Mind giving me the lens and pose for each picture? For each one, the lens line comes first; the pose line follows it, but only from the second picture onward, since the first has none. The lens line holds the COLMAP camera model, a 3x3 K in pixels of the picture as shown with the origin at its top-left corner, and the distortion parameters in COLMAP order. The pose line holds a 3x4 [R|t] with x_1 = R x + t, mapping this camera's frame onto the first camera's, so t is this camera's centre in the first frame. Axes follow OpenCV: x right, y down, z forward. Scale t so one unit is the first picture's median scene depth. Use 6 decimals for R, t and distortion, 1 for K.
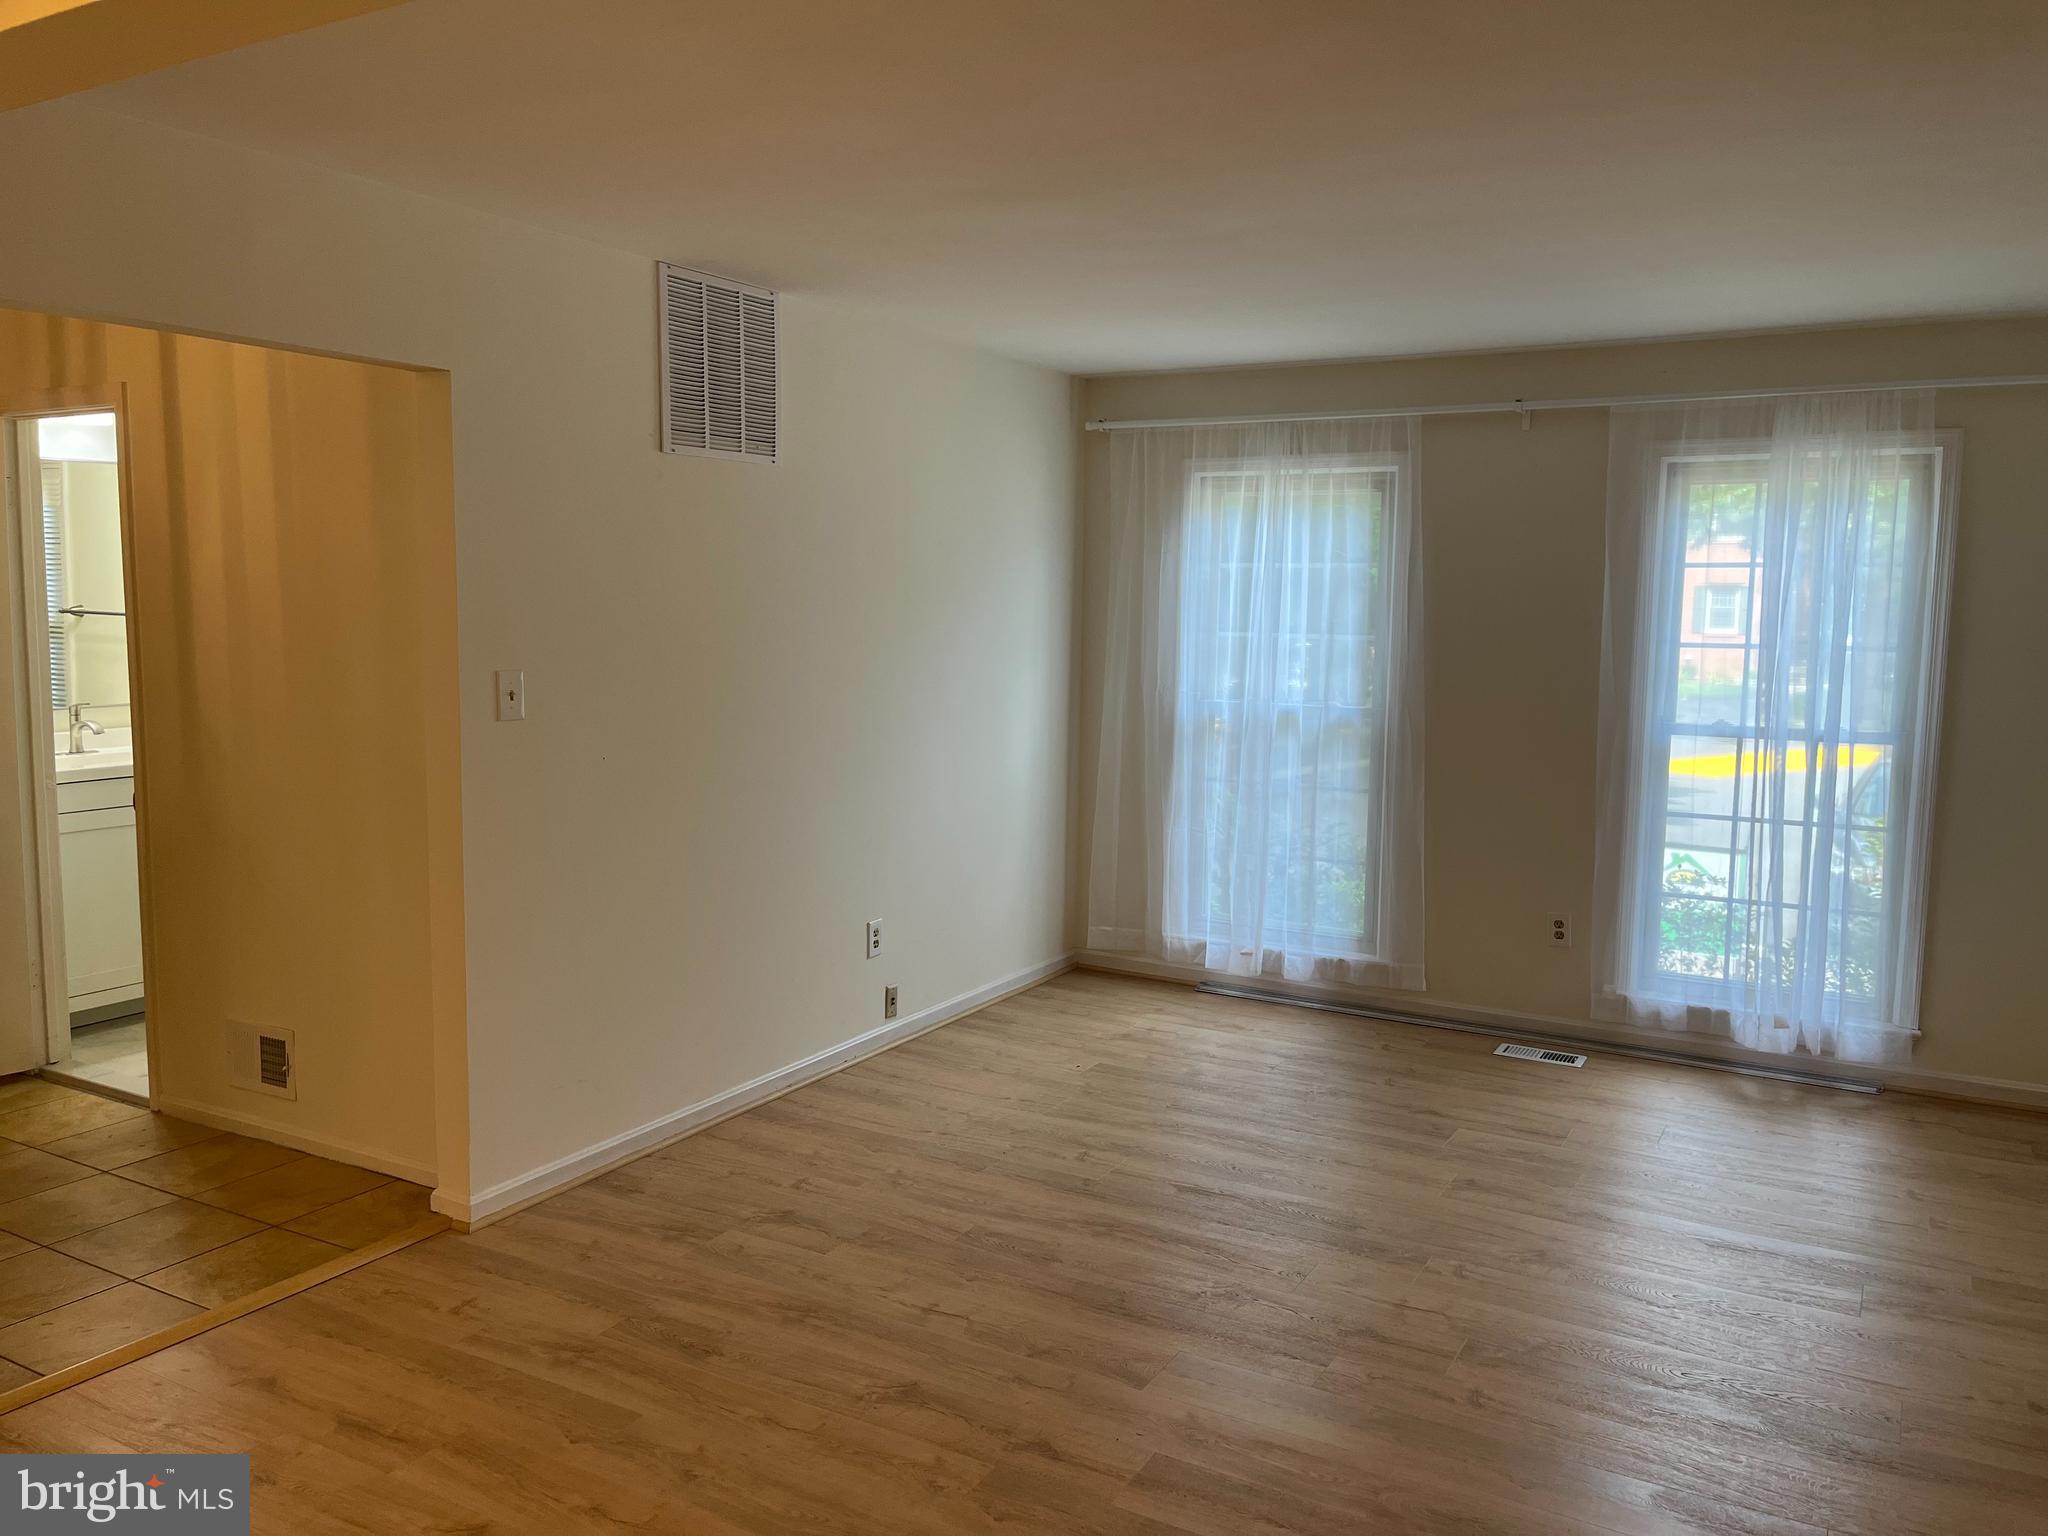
lens RADIAL K [[1513.7, 0, 1024.0], [0, 1513.7, 768.0], [0, 0, 1]] dist [0.043691, -0.047276]
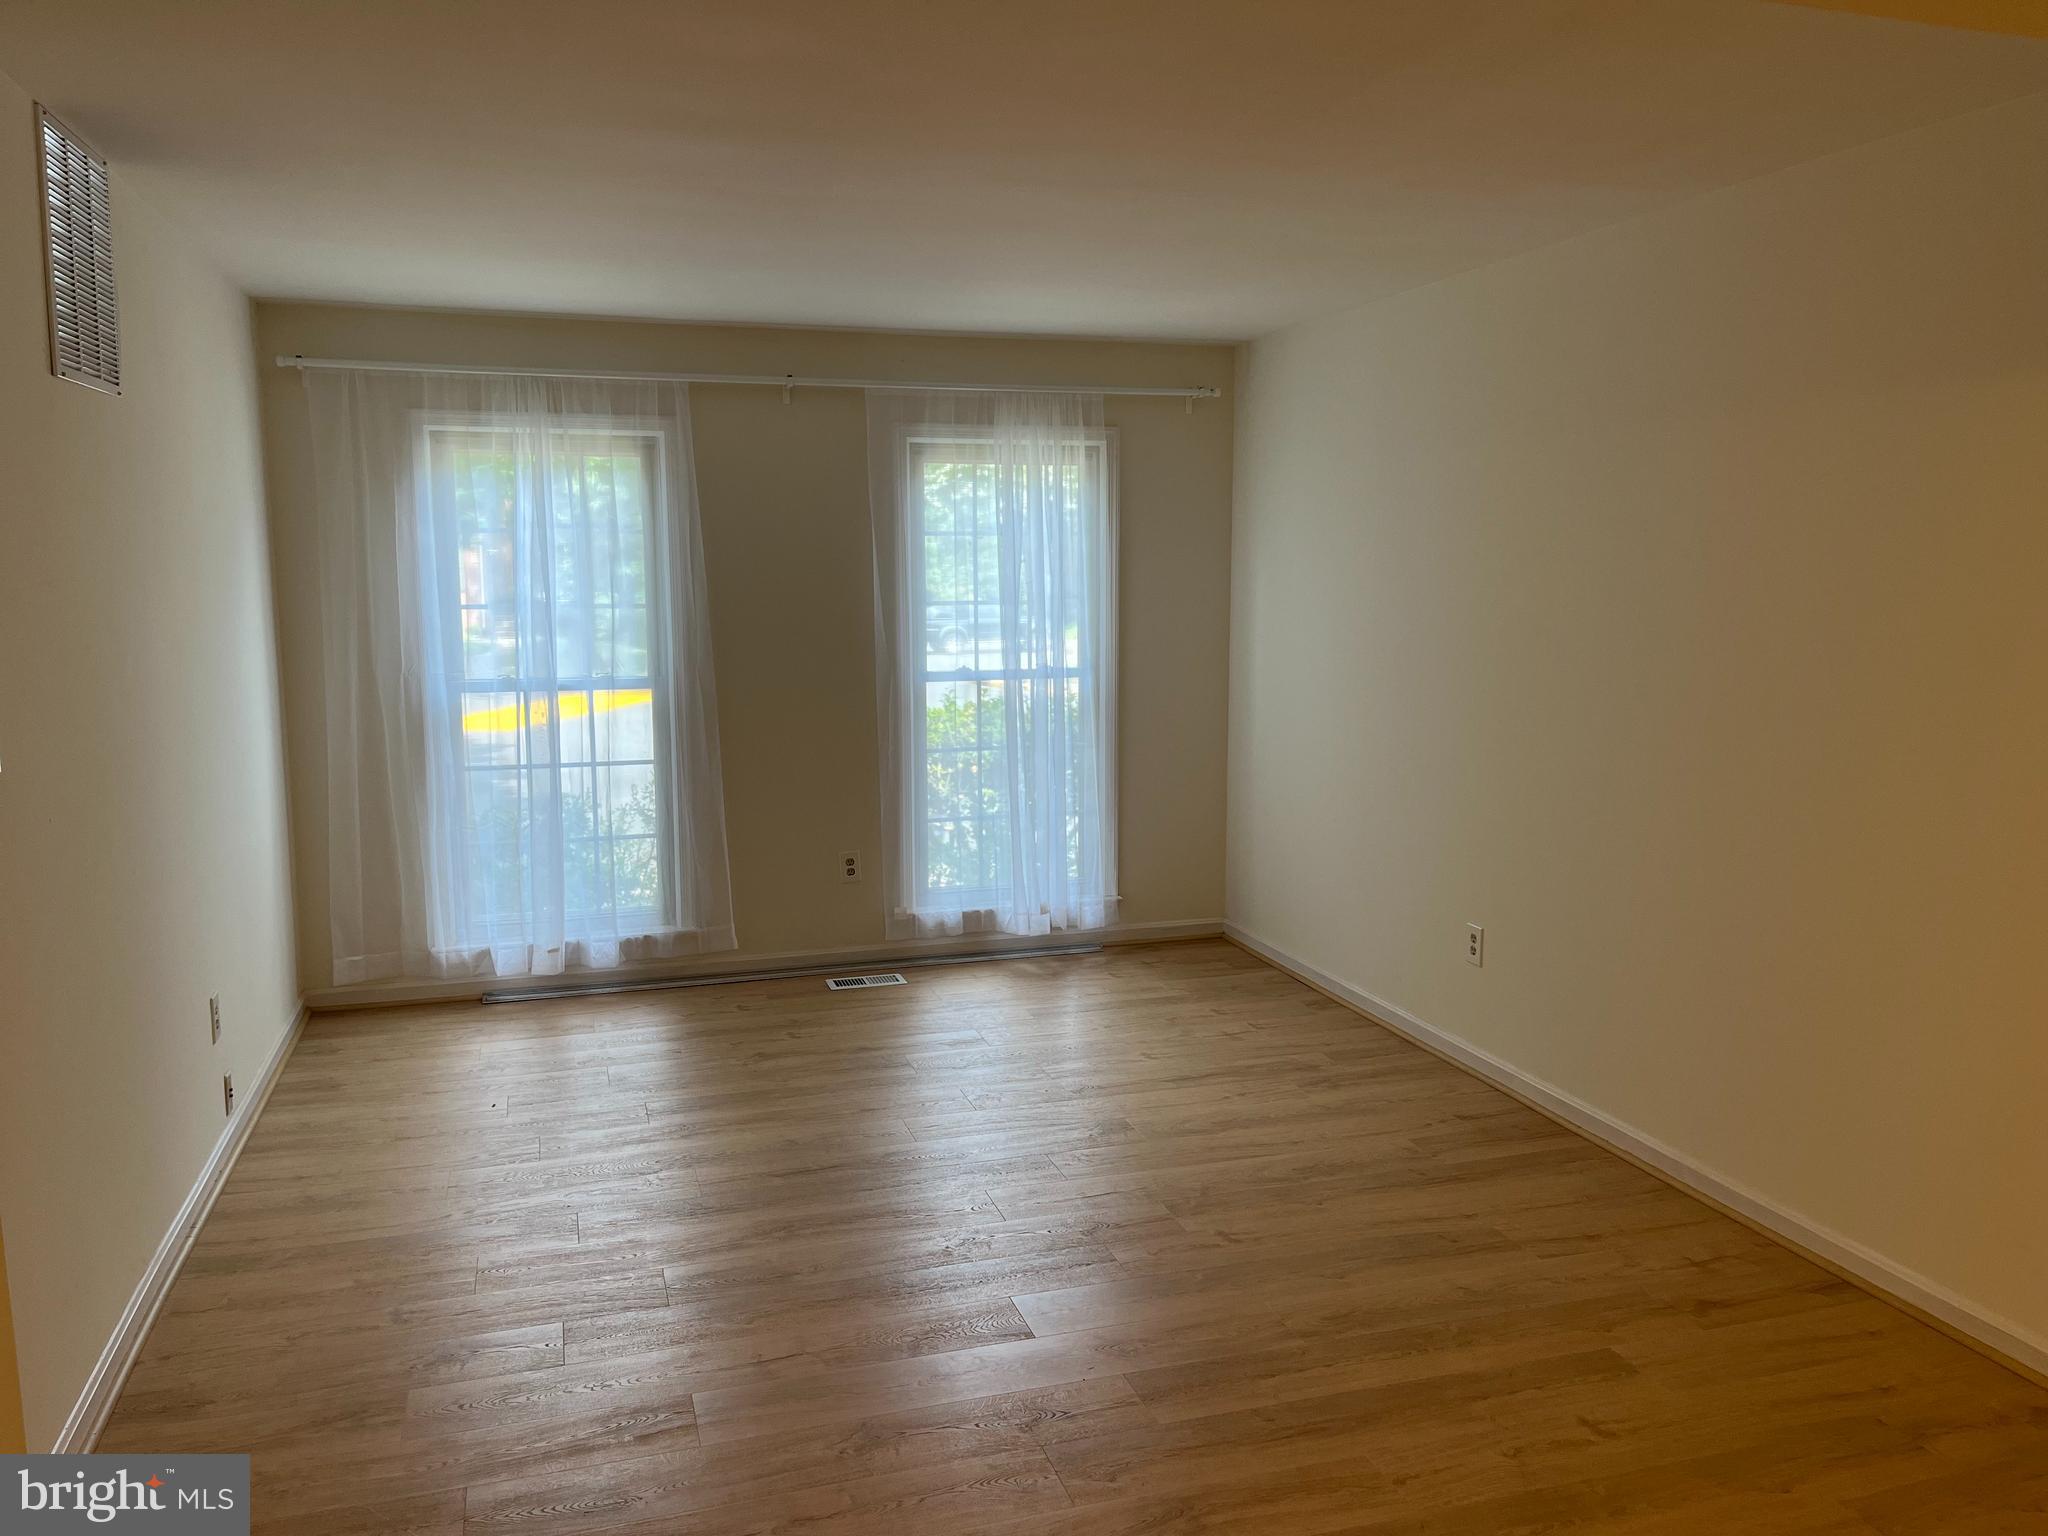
lens RADIAL K [[1513.7, 0, 1024.0], [0, 1513.7, 768.0], [0, 0, 1]] dist [0.043691, -0.047276]
pose [[0.684783, -0.110889, 0.720261, -0.337919], [0.096407, 0.993453, 0.061291, -0.019087], [-0.722342, 0.027467, 0.690991, 0.153922]]
